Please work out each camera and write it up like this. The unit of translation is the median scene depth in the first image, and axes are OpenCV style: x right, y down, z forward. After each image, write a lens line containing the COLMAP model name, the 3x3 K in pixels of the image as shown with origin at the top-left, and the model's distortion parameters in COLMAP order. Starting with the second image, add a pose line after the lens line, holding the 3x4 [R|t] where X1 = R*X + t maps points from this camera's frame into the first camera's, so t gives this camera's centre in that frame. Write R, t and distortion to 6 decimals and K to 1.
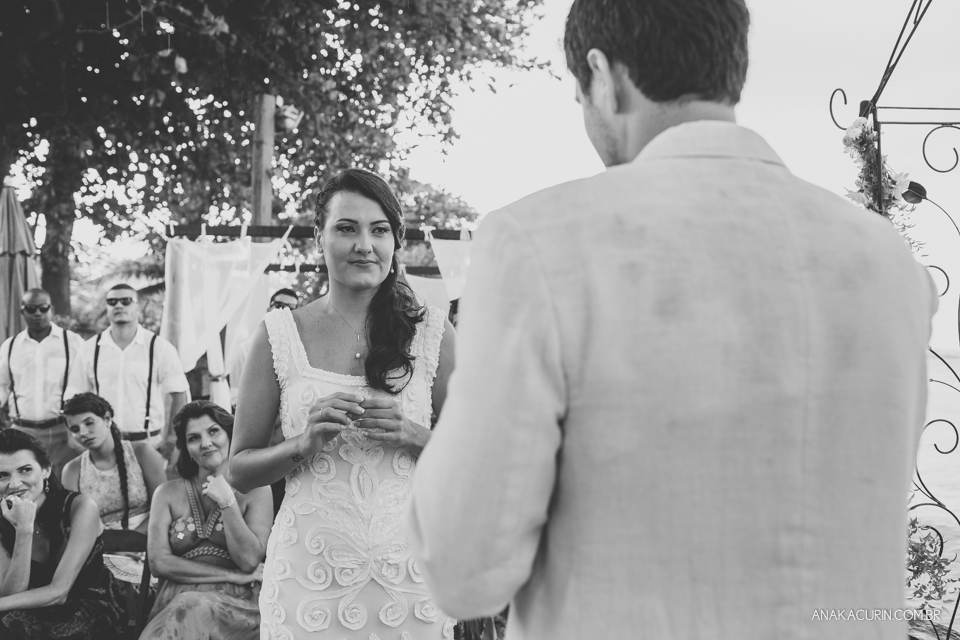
lens RADIAL K [[932.0, 0, 479.2], [0, 932.0, 317.5], [0, 0, 1]] dist [-0.074648, 0.000000]
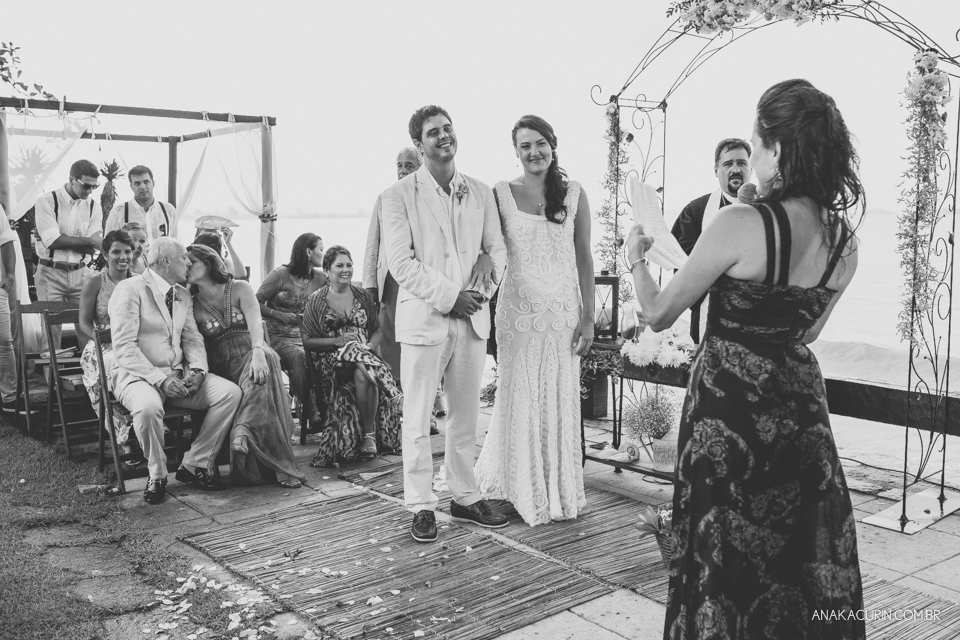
lens RADIAL K [[932.0, 0, 482.5], [0, 932.0, 316.1], [0, 0, 1]] dist [-0.074648, 0.000000]
pose [[0.831854, -0.056568, 0.552104, -0.467539], [-0.025720, 0.989794, 0.140166, -0.003614], [-0.554398, -0.130798, 0.821909, -0.316643]]
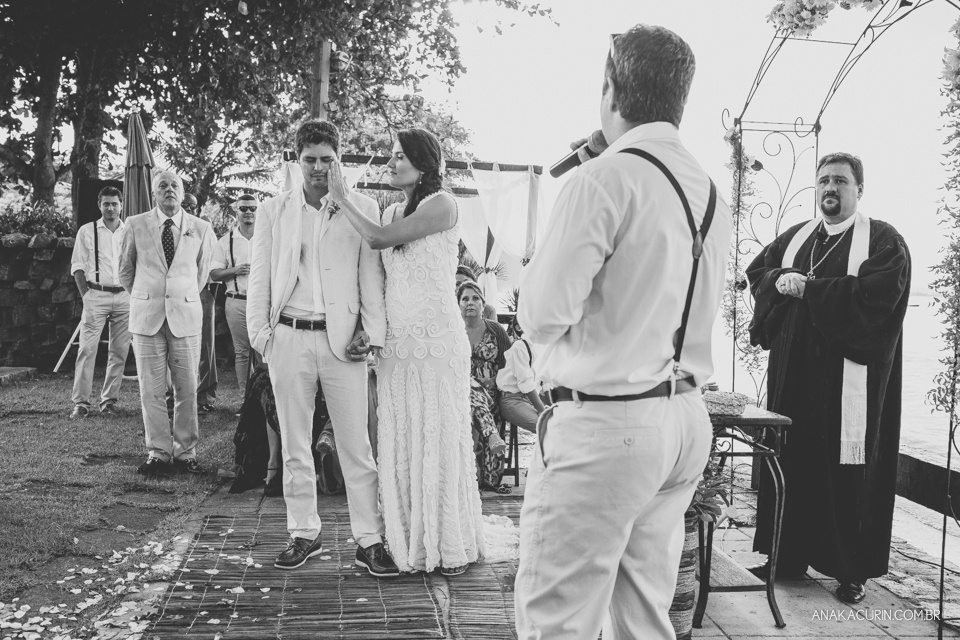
lens RADIAL K [[932.0, 0, 480.1], [0, 932.0, 328.5], [0, 0, 1]] dist [-0.074648, 0.000000]
pose [[0.998917, 0.037184, 0.027965, -0.070892], [-0.039698, 0.994638, 0.095492, 0.020168], [-0.024264, -0.096499, 0.995037, -0.419235]]
